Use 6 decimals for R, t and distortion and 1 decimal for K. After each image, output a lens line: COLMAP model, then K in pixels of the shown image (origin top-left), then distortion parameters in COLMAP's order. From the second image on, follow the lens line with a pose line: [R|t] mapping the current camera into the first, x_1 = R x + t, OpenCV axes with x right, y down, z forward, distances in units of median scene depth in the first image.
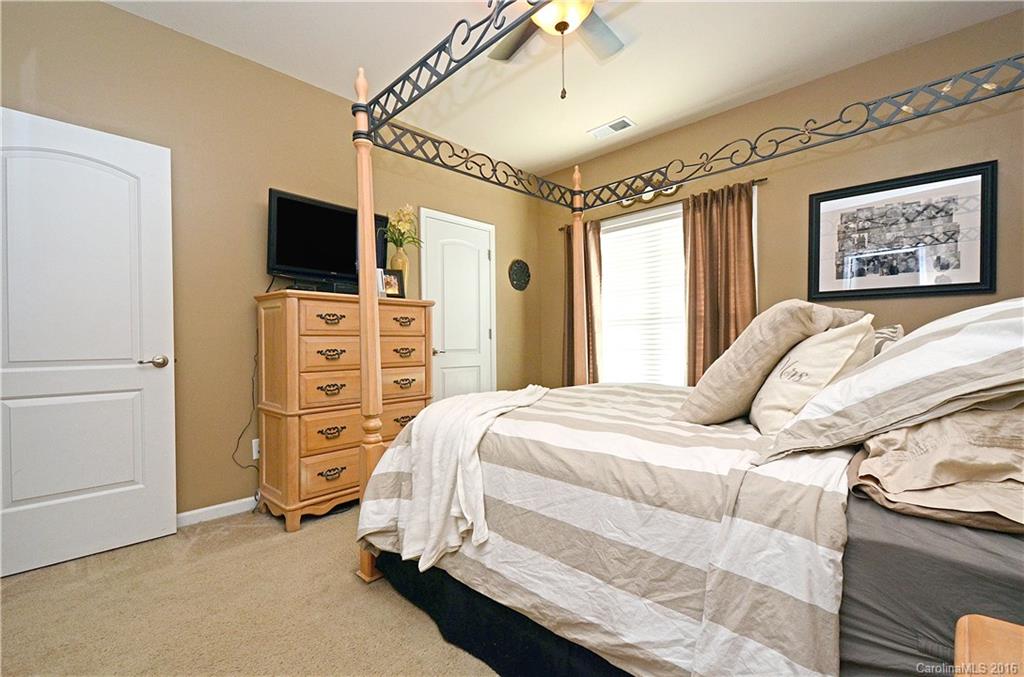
lens RADIAL K [[441.1, 0, 514.0], [0, 441.1, 342.2], [0, 0, 1]] dist [-0.002951, -0.001396]
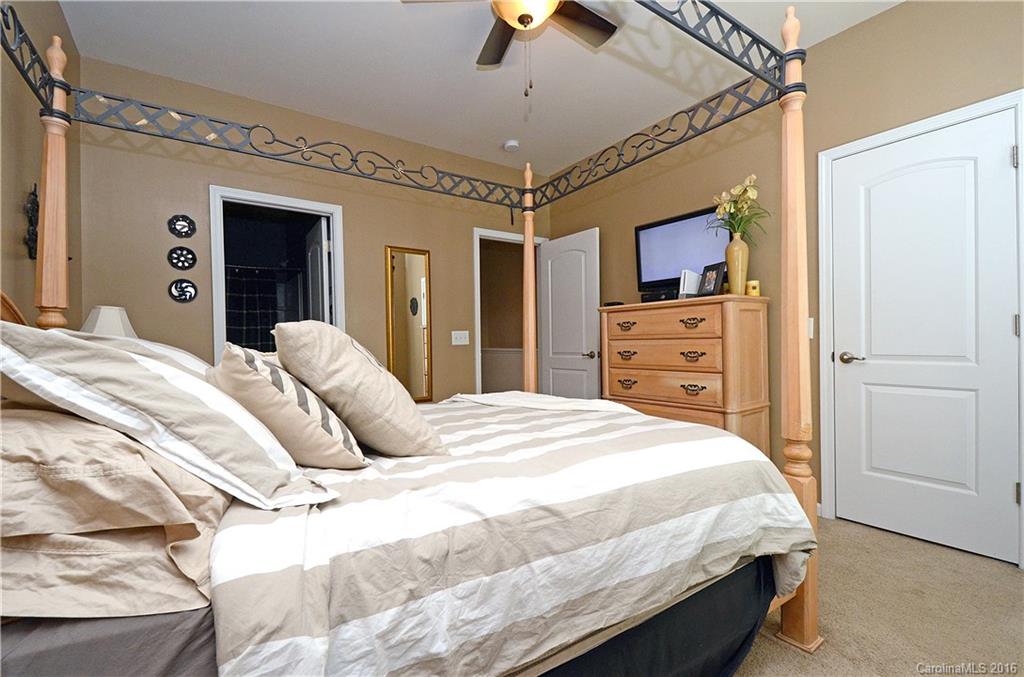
lens RADIAL K [[441.1, 0, 504.9], [0, 441.1, 341.2], [0, 0, 1]] dist [-0.002951, -0.001396]
pose [[-0.213336, 0.010193, -0.976926, 0.890070], [0.015895, 0.999849, 0.006961, -0.025342], [0.976850, -0.014044, -0.213466, 0.971577]]
